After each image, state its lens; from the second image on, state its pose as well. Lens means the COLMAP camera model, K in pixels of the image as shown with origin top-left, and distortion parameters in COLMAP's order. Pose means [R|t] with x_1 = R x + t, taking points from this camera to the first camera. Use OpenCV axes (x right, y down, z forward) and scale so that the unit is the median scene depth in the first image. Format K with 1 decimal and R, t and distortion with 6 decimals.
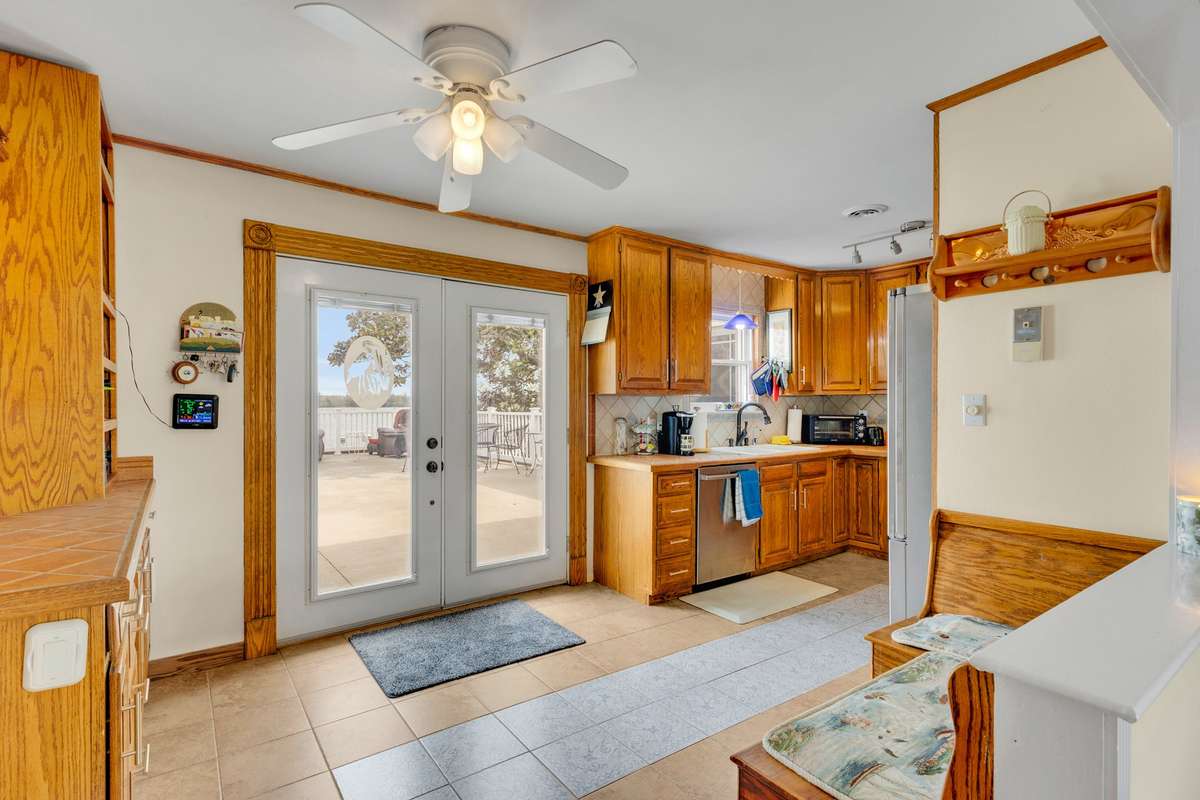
lens RADIAL K [[556.6, 0, 597.9], [0, 556.6, 420.3], [0, 0, 1]] dist [0.001473, 0.000132]
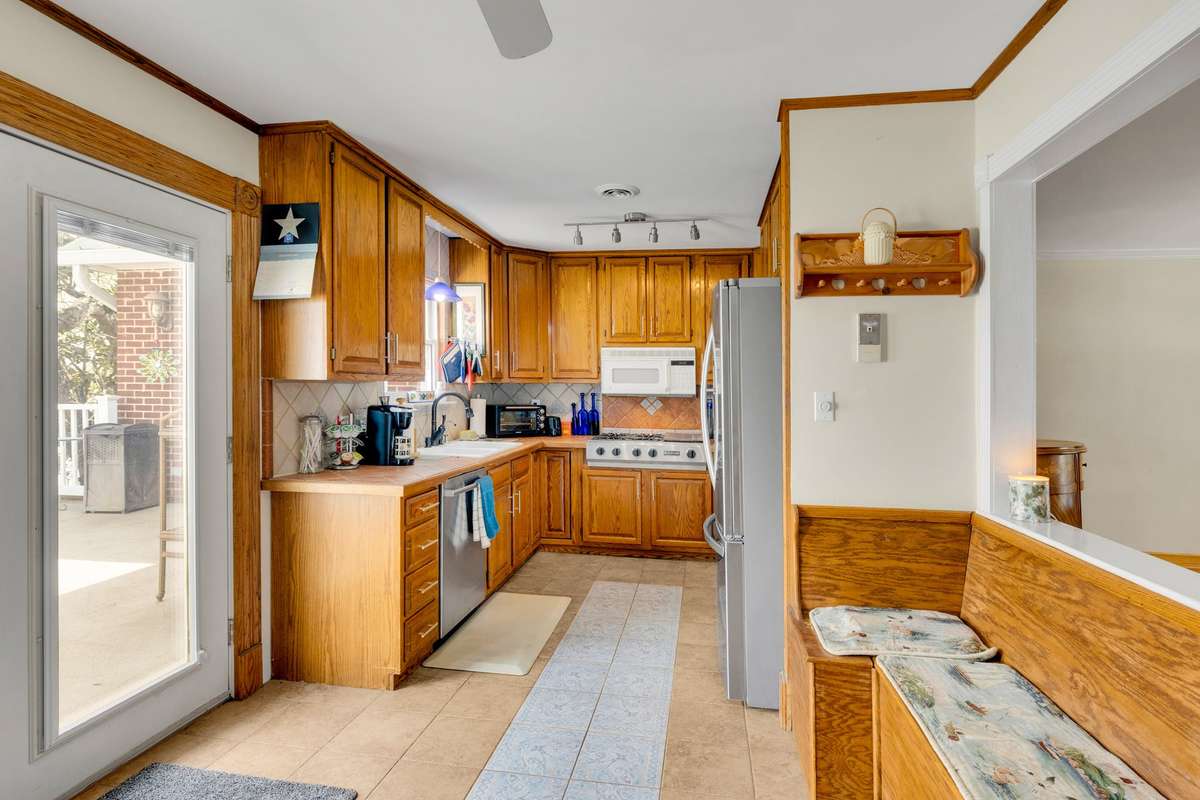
lens RADIAL K [[594.2, 0, 600.0], [0, 594.2, 400.0], [0, 0, 1]] dist [-0.004285, -0.000237]
pose [[0.710371, -0.008581, 0.703775, -0.218993], [0.013755, 0.999904, -0.001692, -0.018413], [-0.703693, 0.010882, 0.710421, 0.273042]]
